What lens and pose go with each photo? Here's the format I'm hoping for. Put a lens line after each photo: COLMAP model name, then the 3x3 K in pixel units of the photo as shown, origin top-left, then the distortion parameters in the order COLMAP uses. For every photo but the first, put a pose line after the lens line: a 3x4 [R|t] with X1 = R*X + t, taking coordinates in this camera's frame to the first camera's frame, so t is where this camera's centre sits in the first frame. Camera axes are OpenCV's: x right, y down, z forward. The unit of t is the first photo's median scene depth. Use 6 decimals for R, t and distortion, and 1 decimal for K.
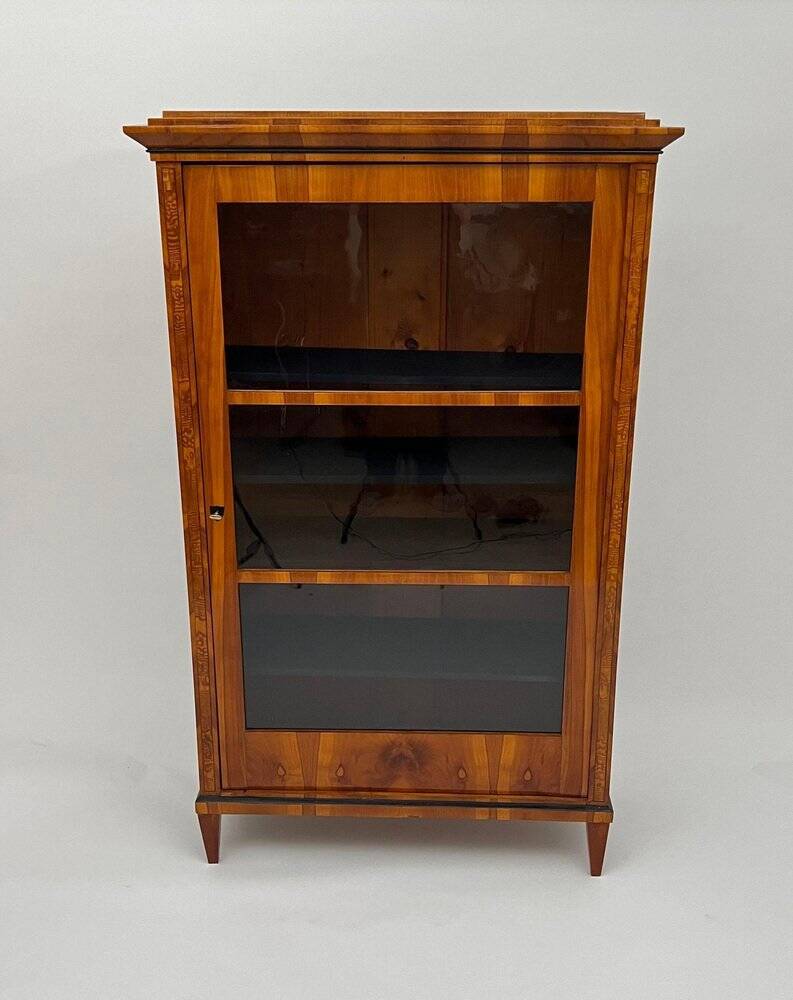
lens RADIAL K [[1094.9, 0, 393.5], [0, 1094.9, 502.1], [0, 0, 1]] dist [0.049908, 0.000000]
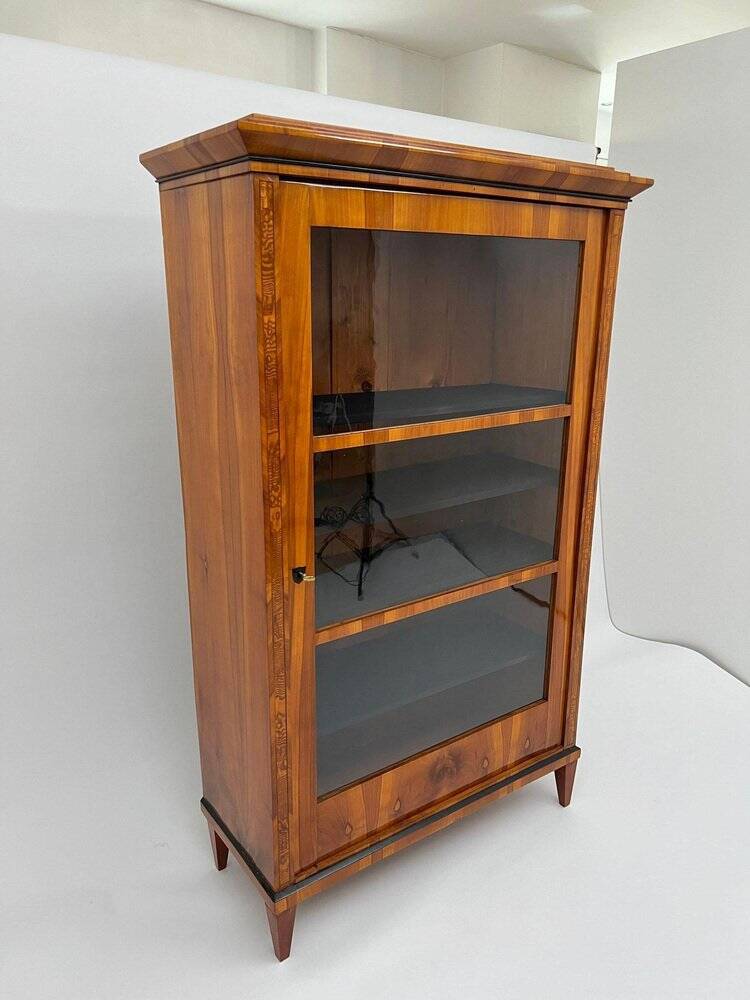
lens RADIAL K [[752.6, 0, 376.9], [0, 752.6, 494.8], [0, 0, 1]] dist [0.036382, -0.024901]
pose [[0.794271, -0.156307, 0.587113, -0.485880], [0.189619, 0.981846, 0.004873, -0.048385], [-0.577216, 0.107457, 0.809491, 0.471243]]
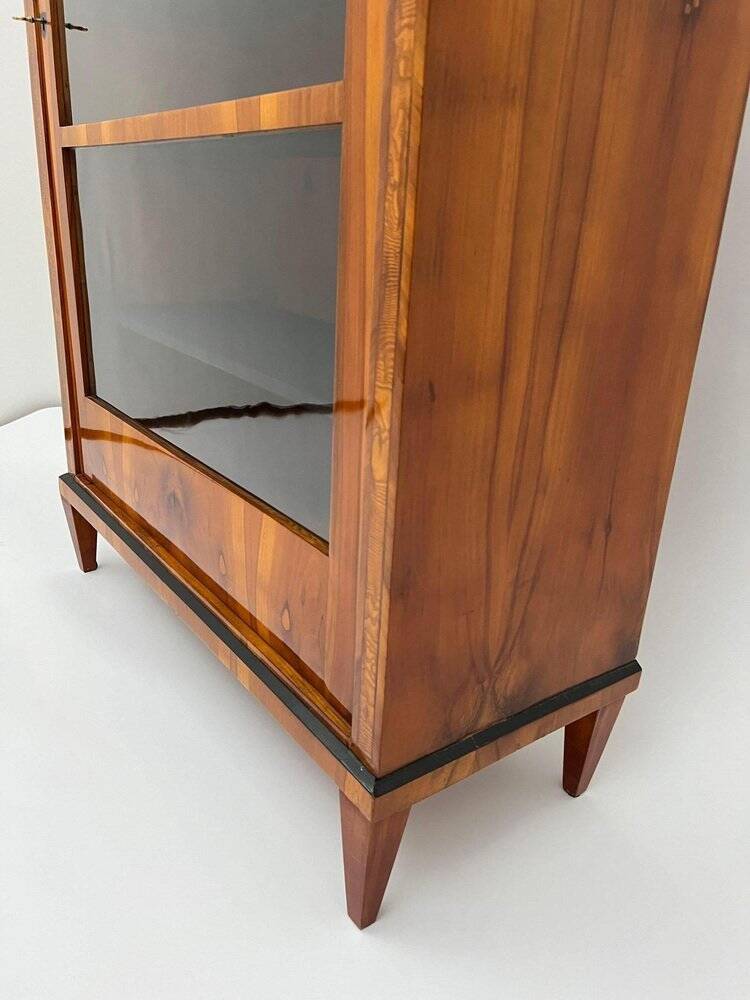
lens RADIAL K [[752.6, 0, 372.6], [0, 752.6, 492.8], [0, 0, 1]] dist [0.036382, -0.024901]
pose [[0.620735, 0.298299, -0.725056, 0.404855], [-0.300312, 0.944723, 0.131571, 0.164433], [0.724225, 0.136072, 0.676005, 0.907521]]
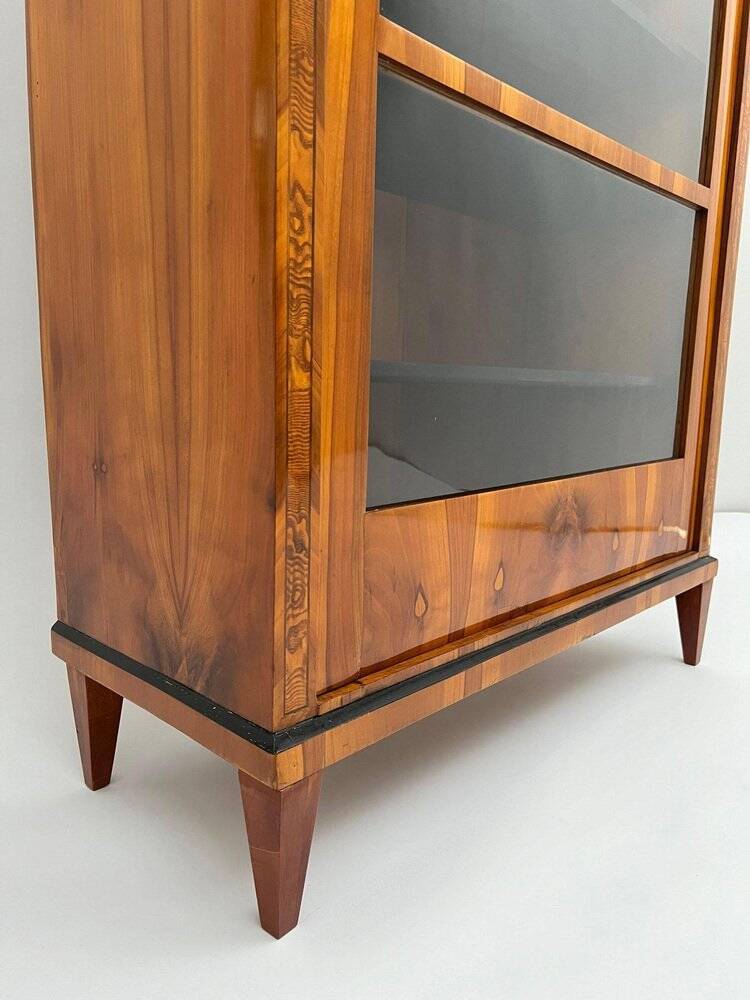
lens RADIAL K [[752.6, 0, 380.8], [0, 752.6, 503.0], [0, 0, 1]] dist [0.036382, -0.024901]
pose [[0.648887, -0.105972, 0.753469, -0.370658], [0.222583, 0.973373, -0.054788, 0.248712], [-0.727601, 0.203261, 0.655196, 0.924386]]
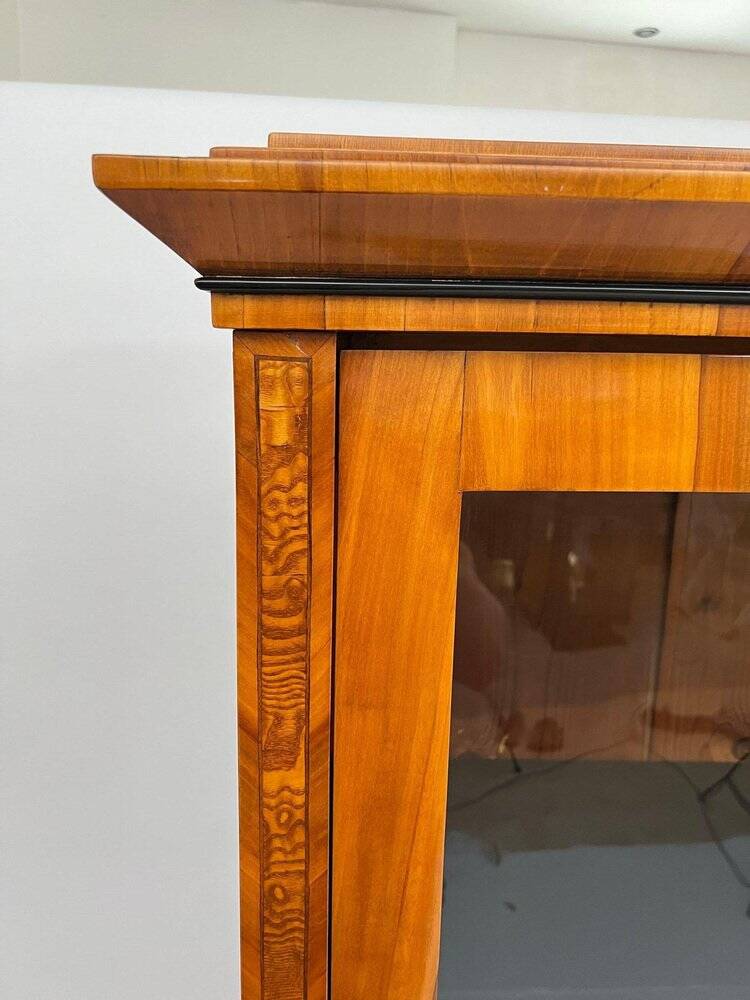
lens RADIAL K [[752.6, 0, 373.6], [0, 752.6, 497.6], [0, 0, 1]] dist [0.036382, -0.024901]
pose [[0.996386, 0.008452, 0.084524, -0.186233], [0.002796, 0.991235, -0.132077, -0.235127], [-0.084900, 0.131836, 0.987629, 0.786571]]
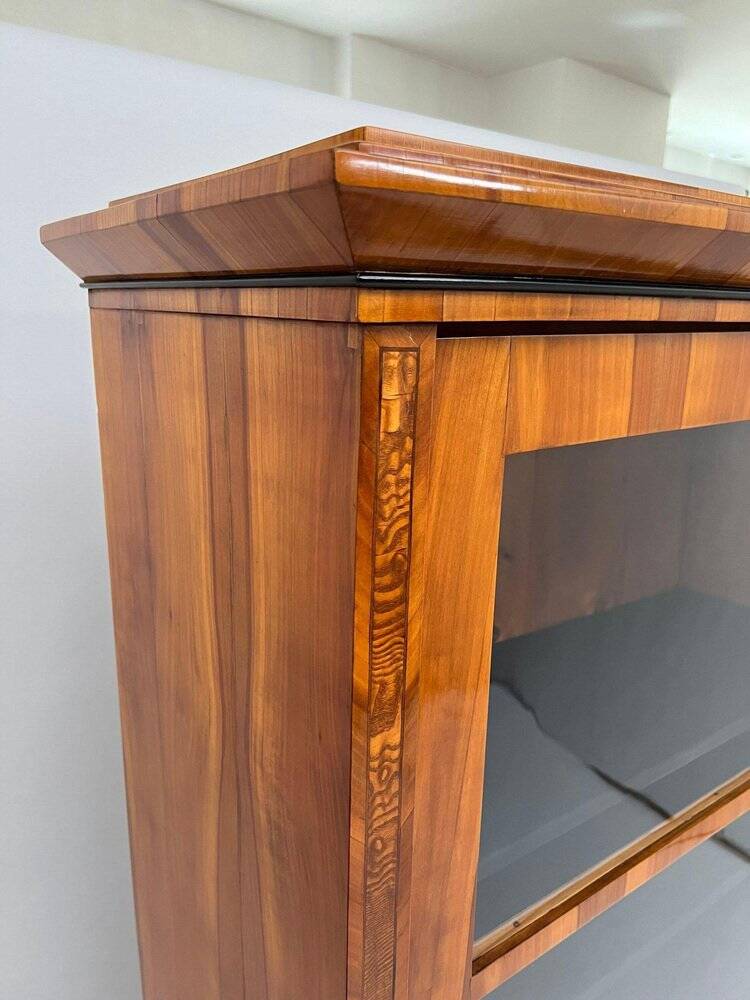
lens RADIAL K [[752.6, 0, 367.5], [0, 752.6, 499.1], [0, 0, 1]] dist [0.036382, -0.024901]
pose [[0.790679, -0.134775, 0.597212, -0.300351], [0.182965, 0.982907, -0.020420, -0.249784], [-0.584252, 0.125414, 0.801823, 0.813706]]
